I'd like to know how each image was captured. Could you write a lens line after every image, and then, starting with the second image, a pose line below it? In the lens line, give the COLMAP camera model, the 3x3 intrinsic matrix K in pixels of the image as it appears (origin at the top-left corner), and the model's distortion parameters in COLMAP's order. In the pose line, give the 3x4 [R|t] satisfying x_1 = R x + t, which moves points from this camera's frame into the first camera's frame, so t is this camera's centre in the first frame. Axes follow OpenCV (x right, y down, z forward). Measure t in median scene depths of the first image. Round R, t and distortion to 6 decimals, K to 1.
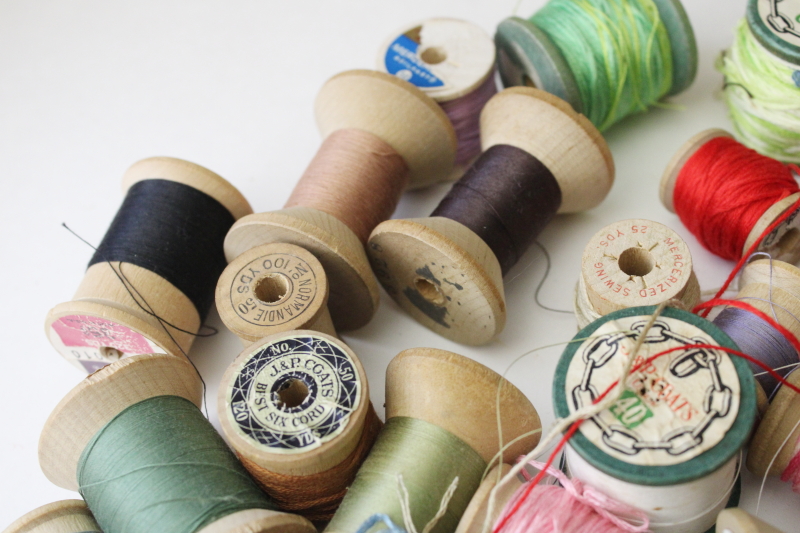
lens RADIAL K [[1191.6, 0, 403.6], [0, 1191.6, 264.3], [0, 0, 1]] dist [-0.049288, 0.000000]
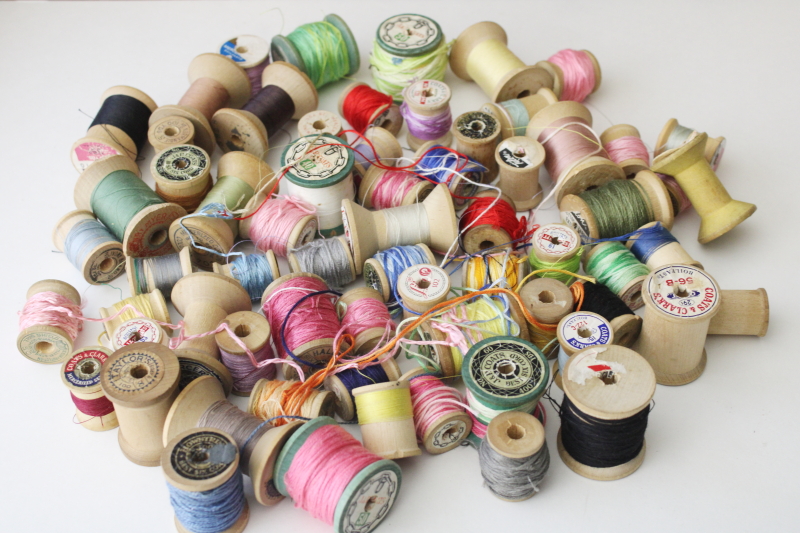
lens RADIAL K [[1191.6, 0, 400.0], [0, 1191.6, 271.7], [0, 0, 1]] dist [-0.049288, 0.000000]
pose [[0.990882, 0.019641, 0.133290, 0.033183], [-0.008523, 0.996473, -0.083478, 0.480426], [-0.134459, 0.081581, 0.987555, -1.378562]]
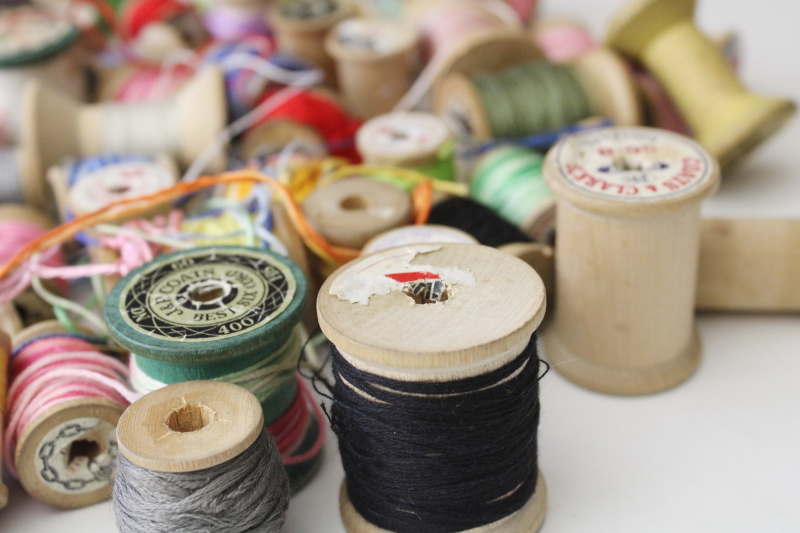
lens RADIAL K [[1191.6, 0, 402.5], [0, 1191.6, 265.0], [0, 0, 1]] dist [-0.049288, 0.000000]
pose [[0.996086, 0.062193, 0.062812, 0.529009], [-0.039088, 0.947264, -0.318062, 0.706218], [-0.079281, 0.314362, 0.945987, -0.320499]]
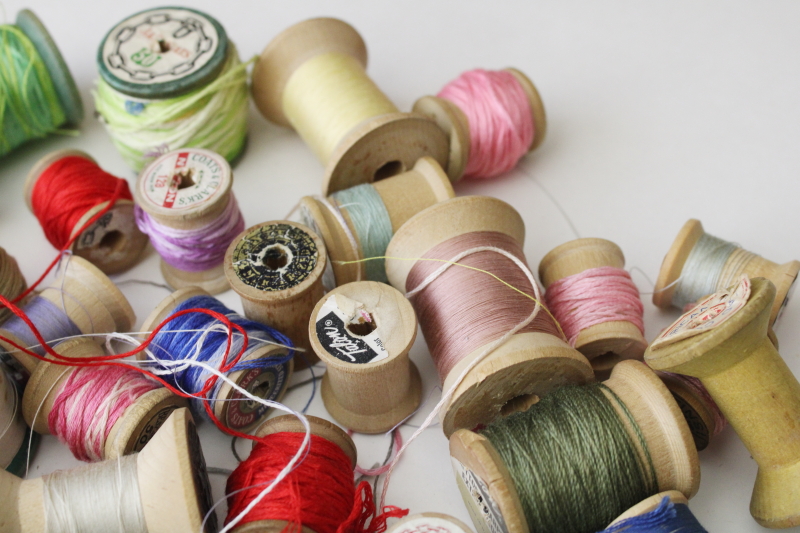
lens RADIAL K [[1191.6, 0, 397.3], [0, 1191.6, 261.0], [0, 0, 1]] dist [-0.049288, 0.000000]
pose [[0.990878, -0.015946, 0.133812, 0.448545], [0.020162, 0.999340, -0.030212, 0.042282], [-0.133242, 0.032635, 0.990546, -0.229468]]
